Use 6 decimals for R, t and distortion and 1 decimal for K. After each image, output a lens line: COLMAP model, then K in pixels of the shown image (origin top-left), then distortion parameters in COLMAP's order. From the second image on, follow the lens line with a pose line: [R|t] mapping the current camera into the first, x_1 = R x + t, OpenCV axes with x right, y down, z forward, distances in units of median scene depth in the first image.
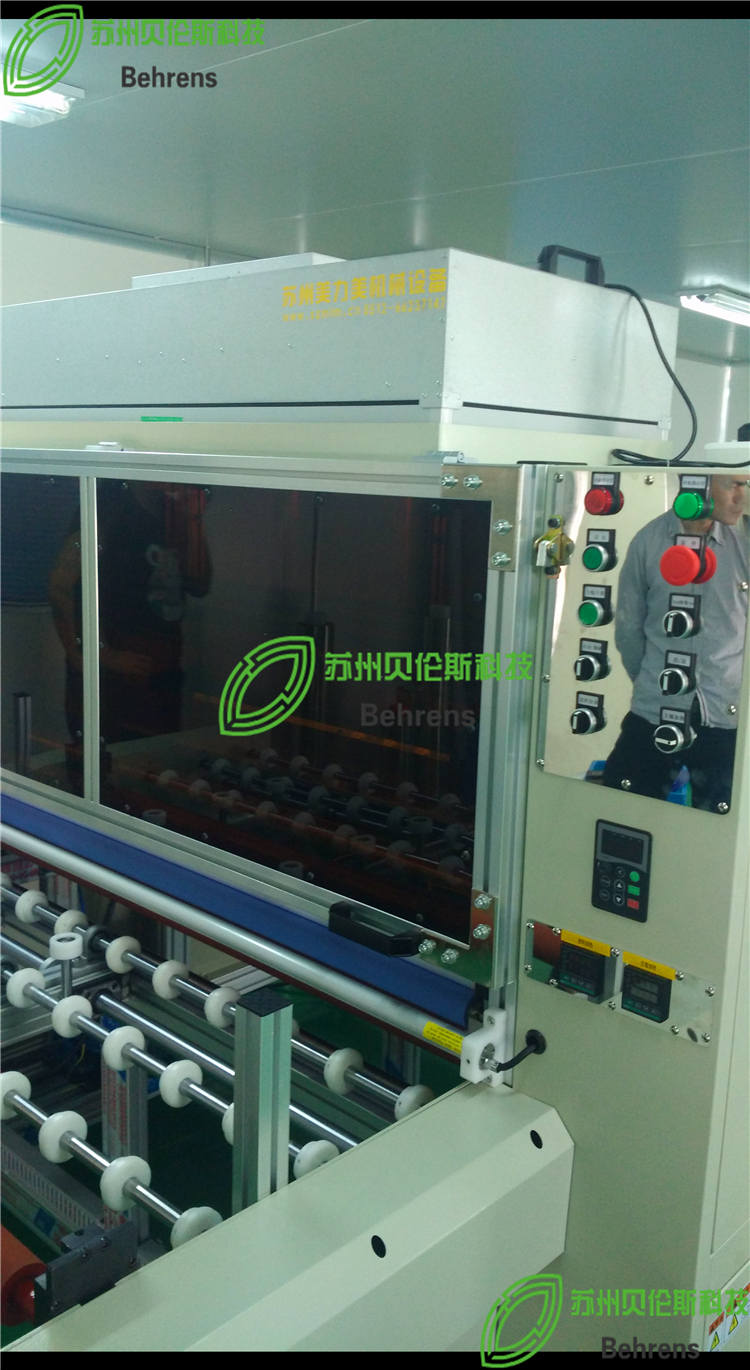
lens RADIAL K [[1134.8, 0, 376.3], [0, 1134.8, 666.5], [0, 0, 1]] dist [0.178456, -0.458757]
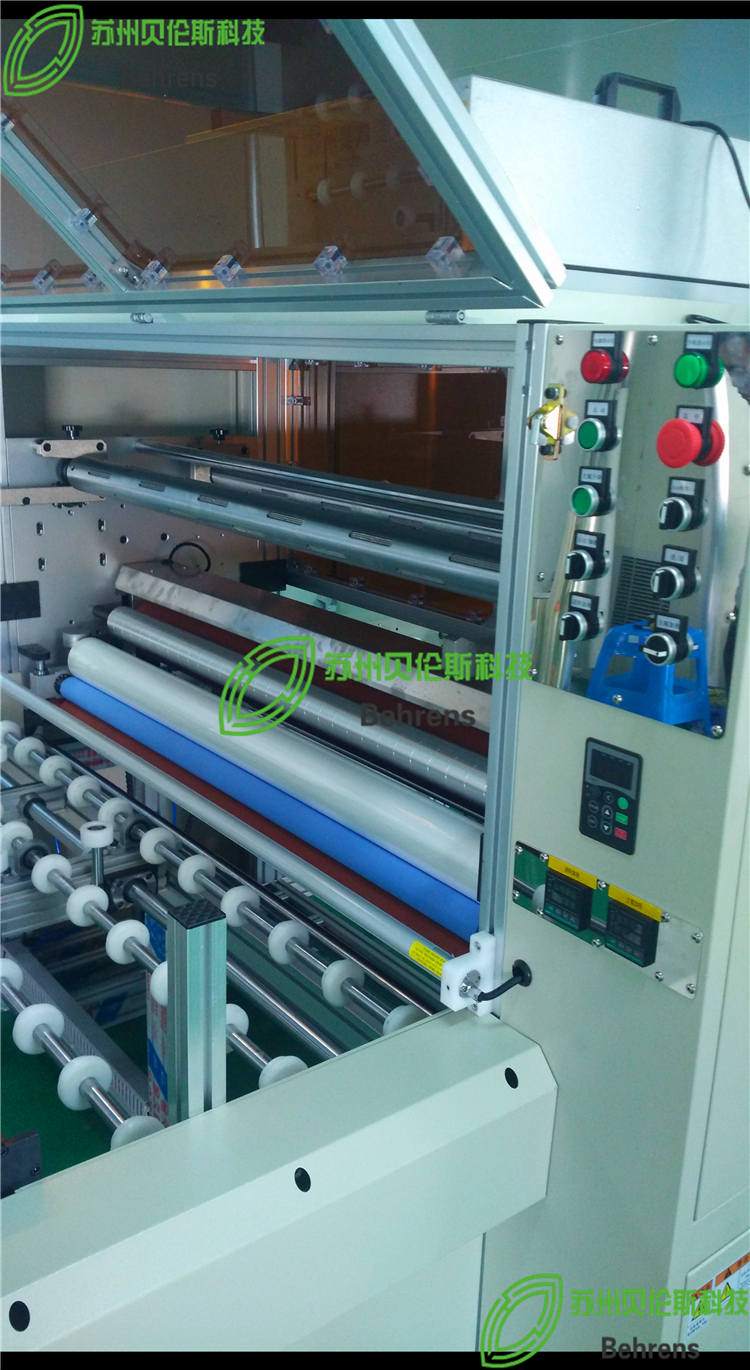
lens RADIAL K [[1134.8, 0, 376.3], [0, 1134.8, 666.5], [0, 0, 1]] dist [0.178456, -0.458757]
pose [[0.986888, 0.038706, -0.156695, 0.168751], [-0.024326, 0.995400, 0.092670, 0.001516], [0.159561, -0.087643, 0.983290, 0.112889]]
